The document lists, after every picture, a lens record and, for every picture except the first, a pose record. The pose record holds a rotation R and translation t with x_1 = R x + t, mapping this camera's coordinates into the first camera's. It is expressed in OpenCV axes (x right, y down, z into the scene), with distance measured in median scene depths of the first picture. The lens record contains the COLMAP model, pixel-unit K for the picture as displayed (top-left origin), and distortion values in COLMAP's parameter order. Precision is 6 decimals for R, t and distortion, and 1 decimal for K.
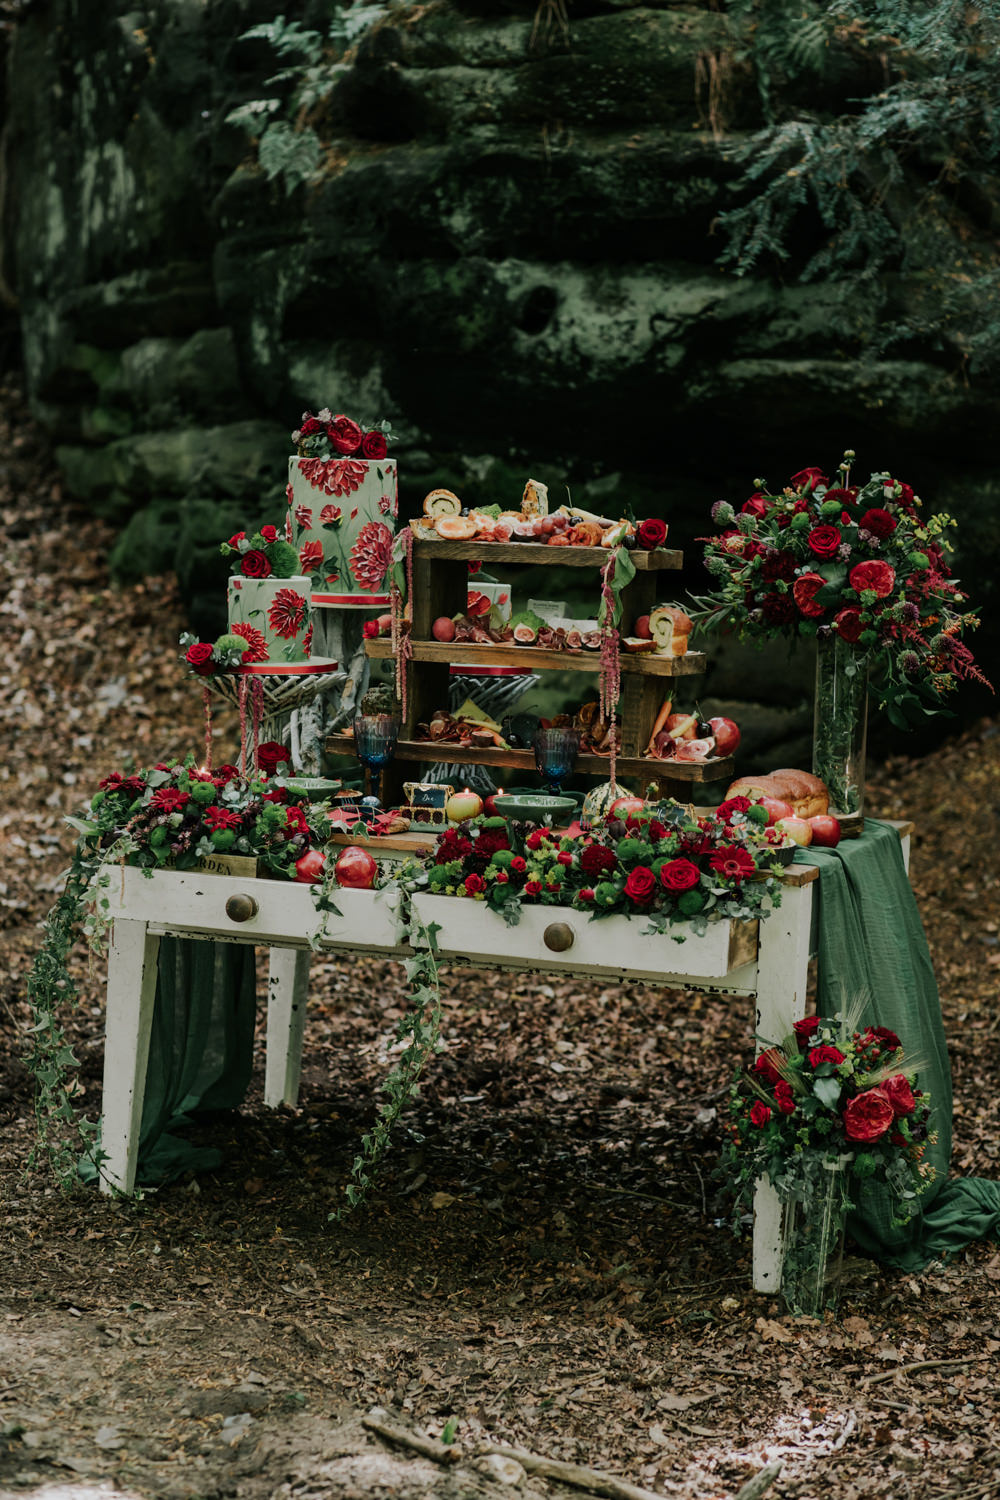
lens RADIAL K [[3665.5, 0, 499.0], [0, 3665.5, 776.4], [0, 0, 1]] dist [0.179946, -0.352468]
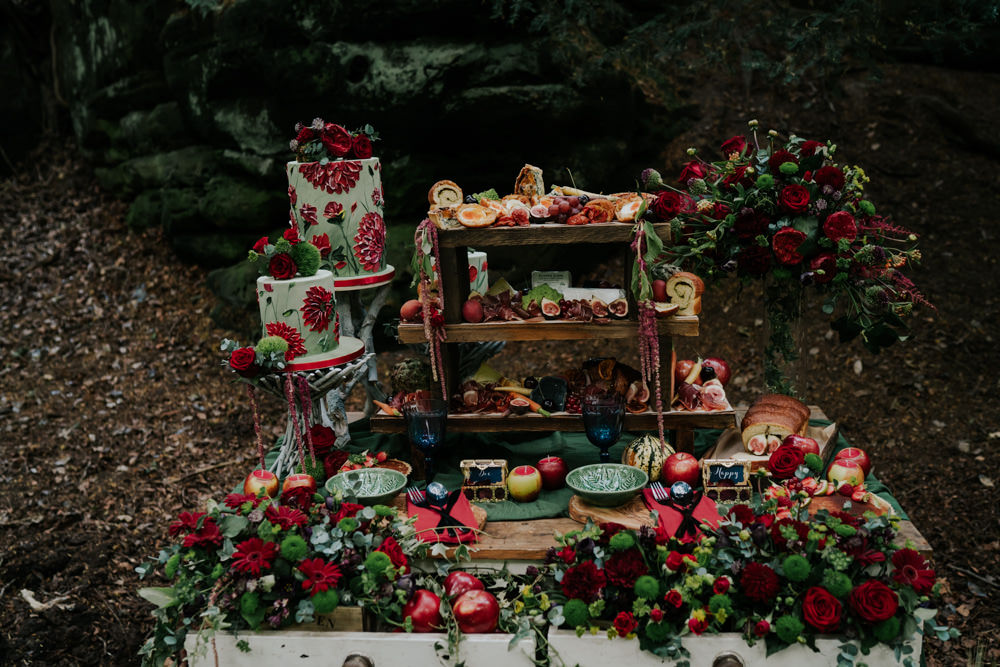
lens RADIAL K [[1012.9, 0, 500.0], [0, 1012.9, 333.5], [0, 0, 1]] dist [-0.109207, 0.140044]
pose [[0.963682, -0.126188, 0.235357, -0.077364], [0.102426, 0.988569, 0.110636, -0.064976], [-0.246628, -0.082511, 0.965591, 0.703304]]
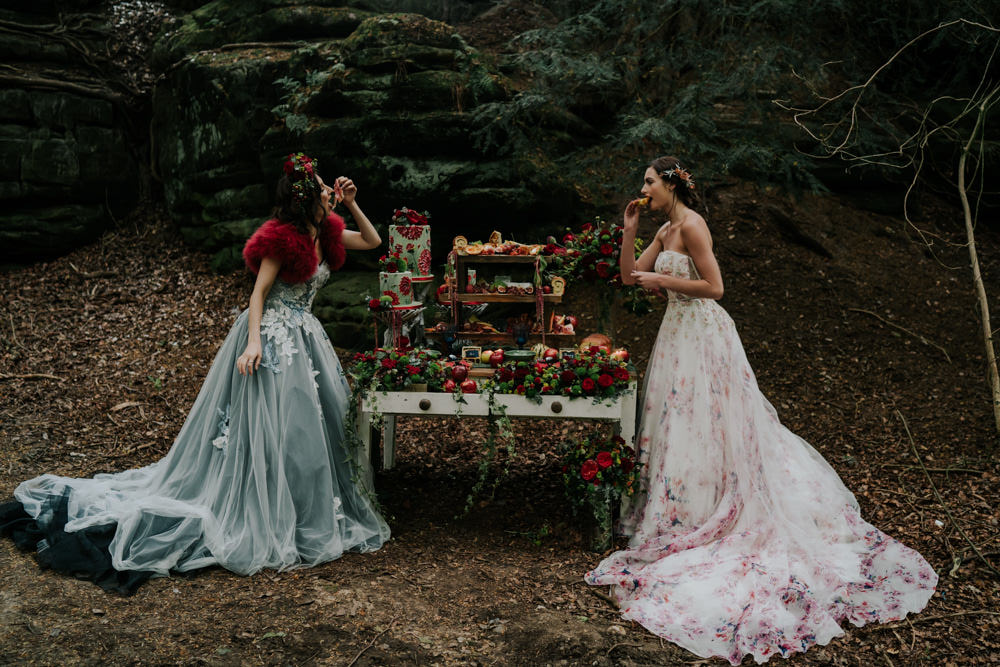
lens RADIAL K [[1012.4, 0, 523.0], [0, 1012.4, 341.9], [0, 0, 1]] dist [-0.114455, 0.139991]
pose [[0.955250, -0.067521, 0.287991, -0.188079], [0.057888, 0.997446, 0.041844, -0.030098], [-0.290081, -0.023301, 0.956718, 0.291576]]
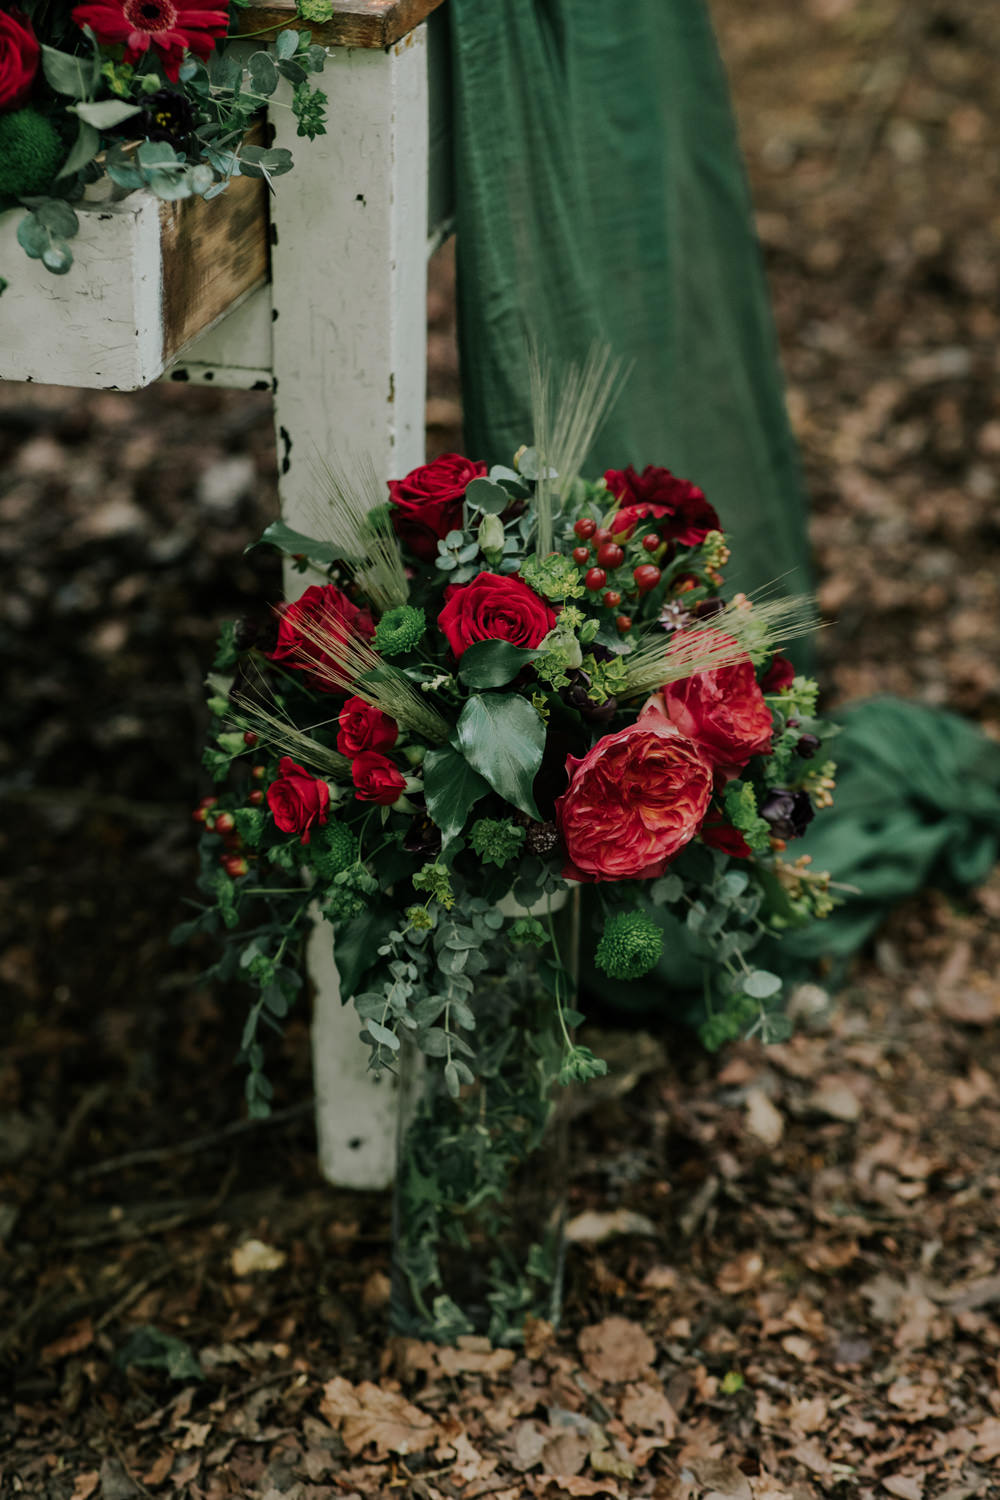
lens RADIAL K [[3798.2, 0, 500.0], [0, 3798.2, 750.0], [0, 0, 1]] dist [0.232196, -0.018318]
pose [[0.994308, -0.074743, 0.075929, 0.056742], [0.049566, 0.955334, 0.291343, -0.006916], [-0.094313, -0.285921, 0.953601, 0.608634]]
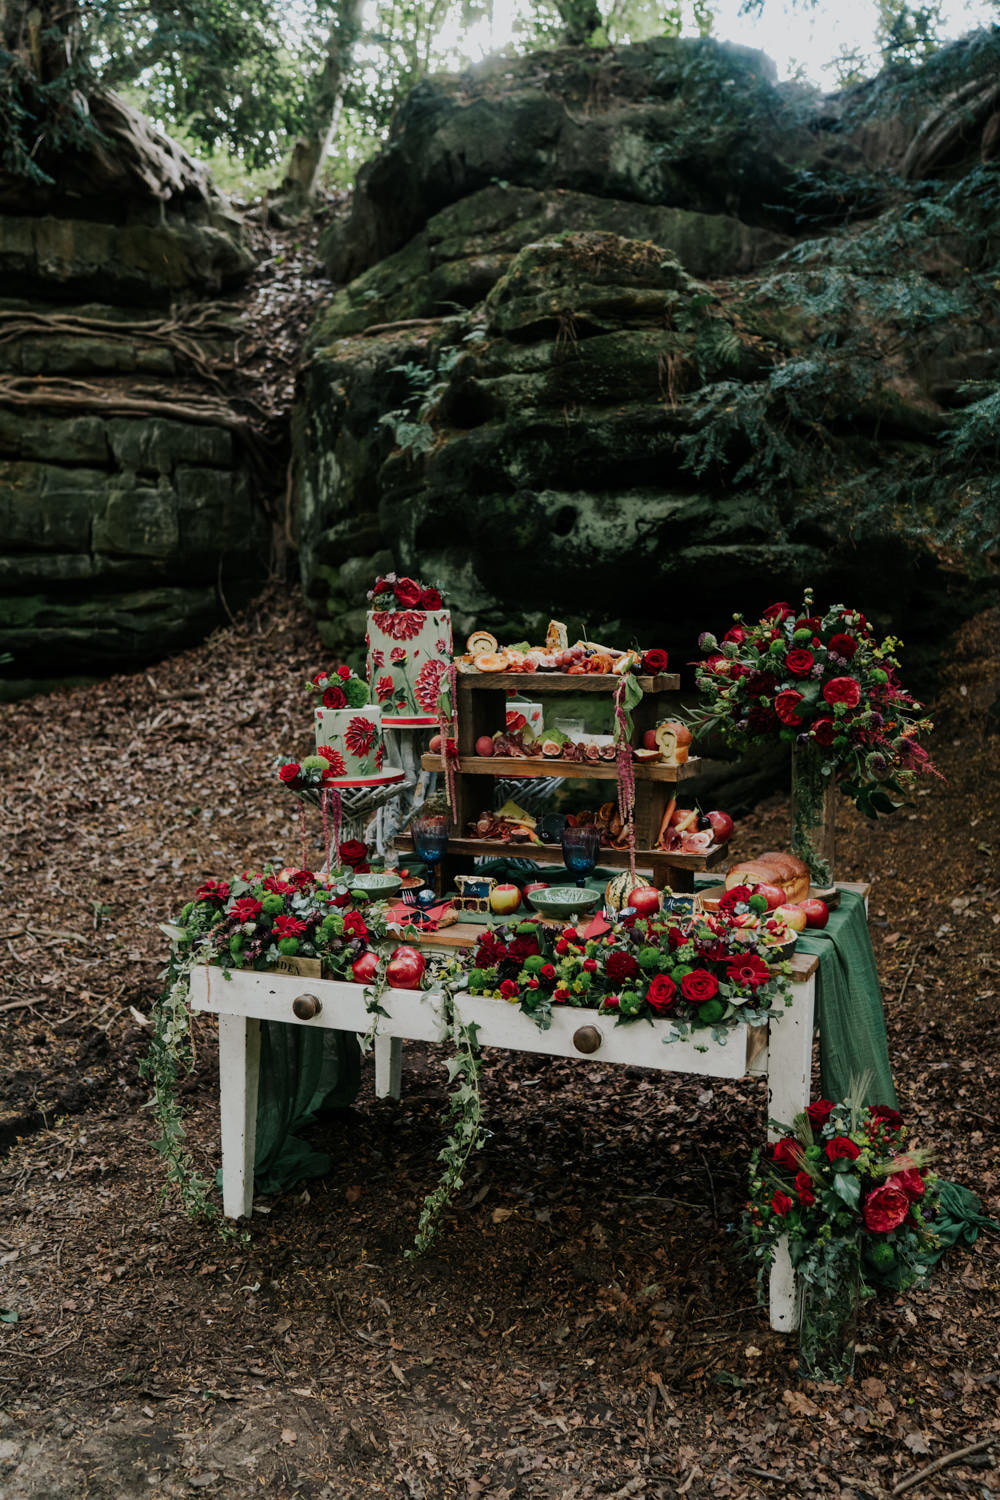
lens RADIAL K [[1462.5, 0, 500.0], [0, 1462.5, 750.0], [0, 0, 1]] dist [-0.093588, 0.125997]
pose [[0.998171, -0.036578, -0.048140, 0.012991], [0.036524, 0.999331, -0.002001, -0.037371], [0.048181, 0.000239, 0.998839, 0.512184]]
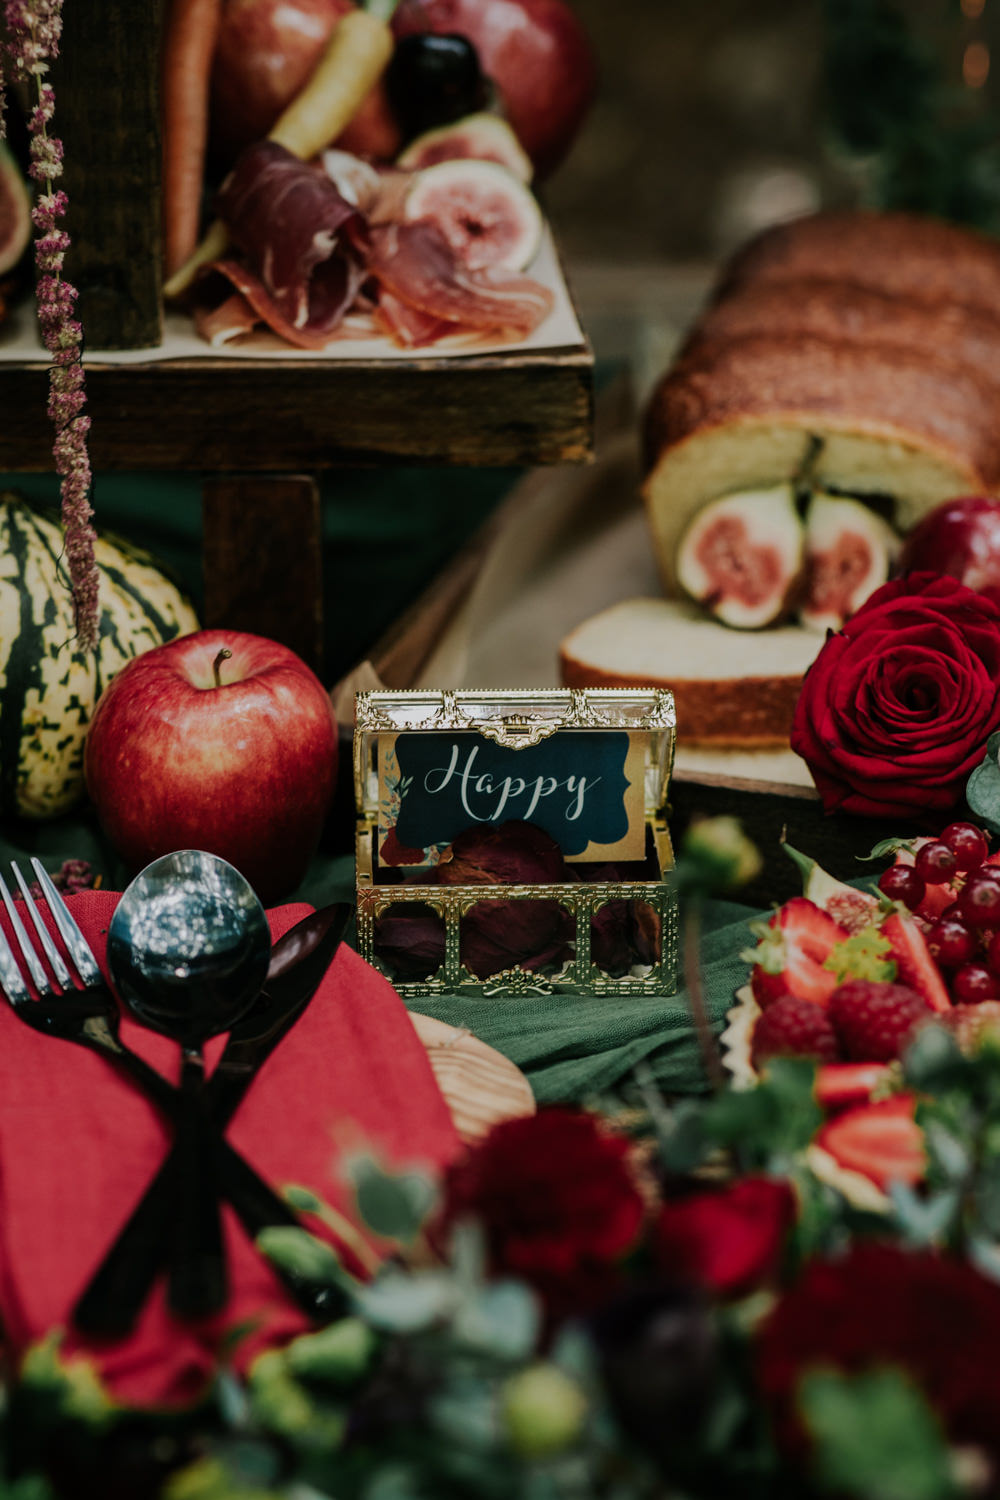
lens RADIAL K [[4117.0, 0, 500.0], [0, 4117.0, 750.0], [0, 0, 1]] dist [0.293975, 0.298686]
pose [[0.917923, -0.192265, 0.347061, -0.014943], [0.068301, 0.938256, 0.339131, -0.048012], [-0.390835, -0.287592, 0.874379, 0.806670]]
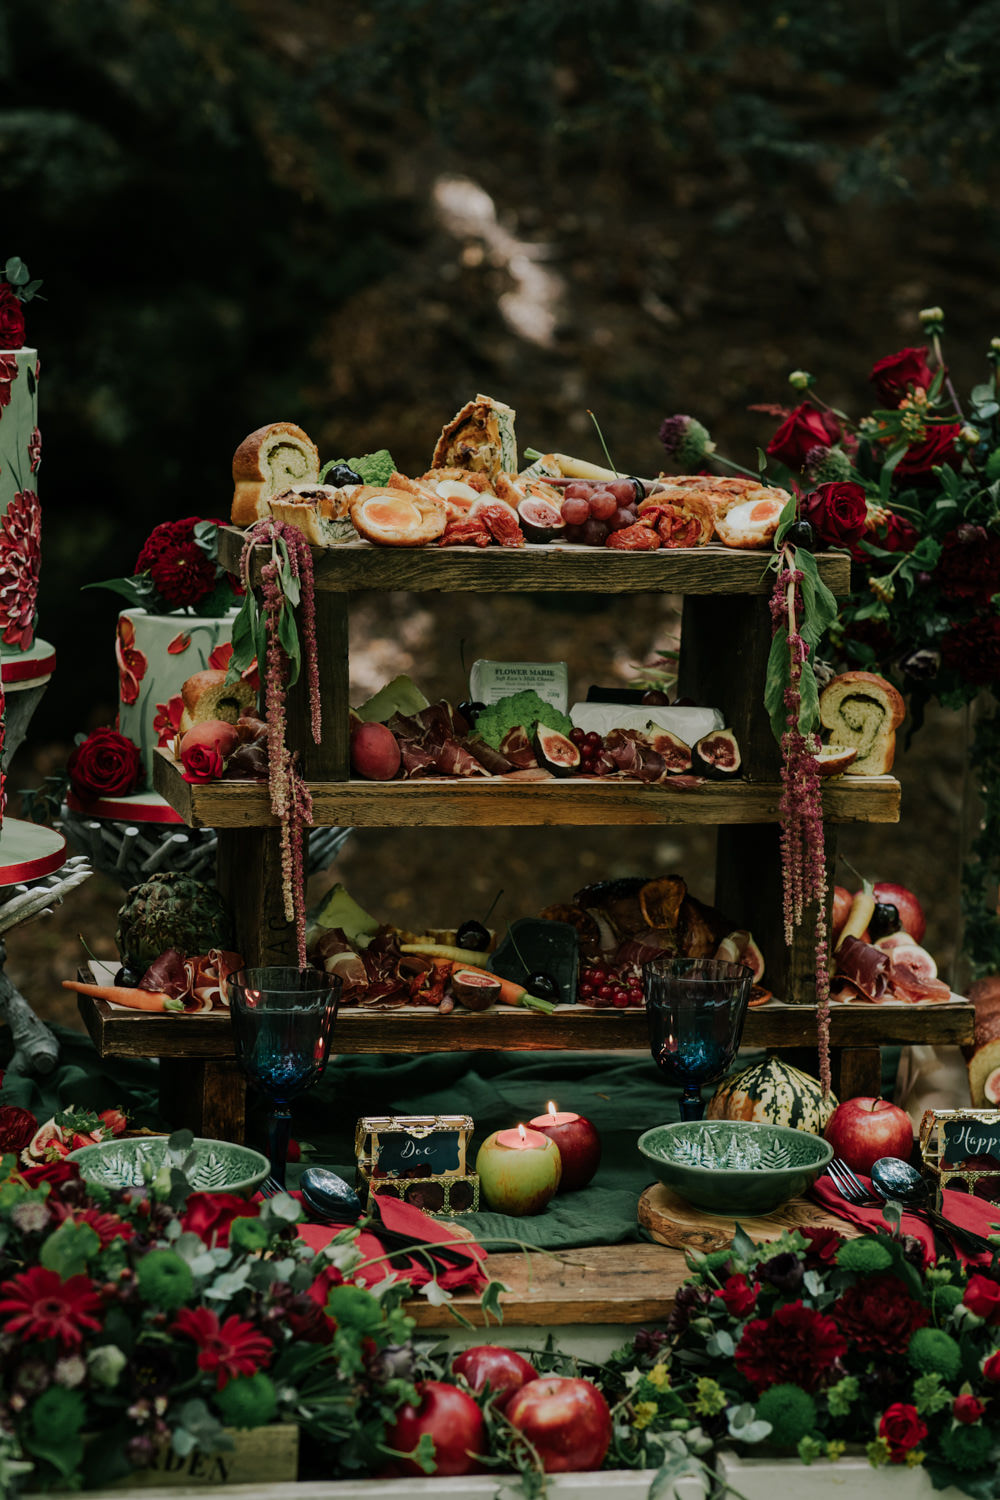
lens RADIAL K [[3665.5, 0, 499.0], [0, 3665.5, 776.4], [0, 0, 1]] dist [0.179946, -0.352468]
pose [[0.843421, -0.090380, 0.529596, -0.231261], [0.052658, 0.994909, 0.085927, -0.072959], [-0.534666, -0.044585, 0.843887, 0.618049]]
